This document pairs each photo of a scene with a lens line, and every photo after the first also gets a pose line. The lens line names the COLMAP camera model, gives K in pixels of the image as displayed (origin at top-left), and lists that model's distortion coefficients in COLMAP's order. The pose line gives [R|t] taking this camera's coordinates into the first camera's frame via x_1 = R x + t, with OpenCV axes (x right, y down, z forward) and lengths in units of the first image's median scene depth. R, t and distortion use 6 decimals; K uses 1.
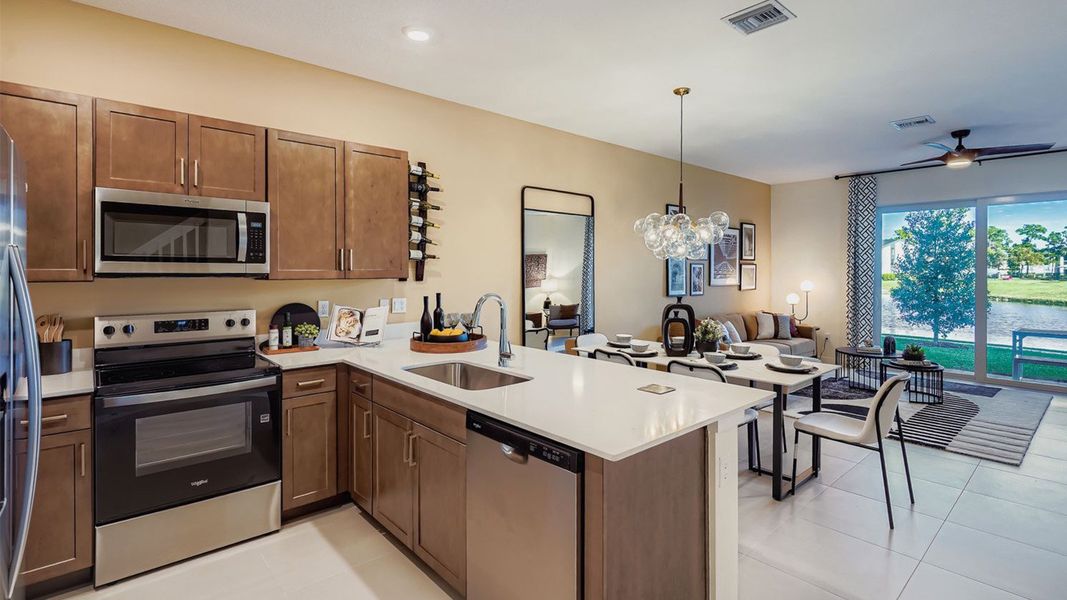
lens RADIAL K [[498.0, 0, 537.8], [0, 498.0, 272.4], [0, 0, 1]] dist [0.000146, -0.000111]
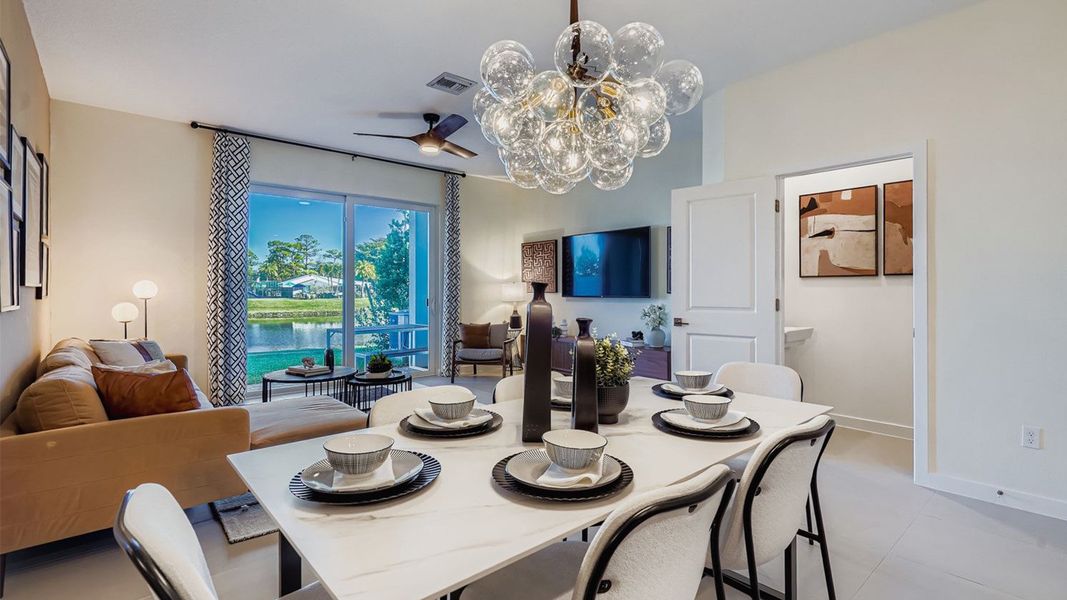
lens RADIAL K [[491.3, 0, 541.4], [0, 491.3, 289.6], [0, 0, 1]] dist [-0.001706, -0.000870]
pose [[-0.002864, -0.001193, 0.999995, -0.052213], [0.004583, 0.999989, 0.001206, 0.029933], [-0.999985, 0.004586, -0.002858, 0.548535]]
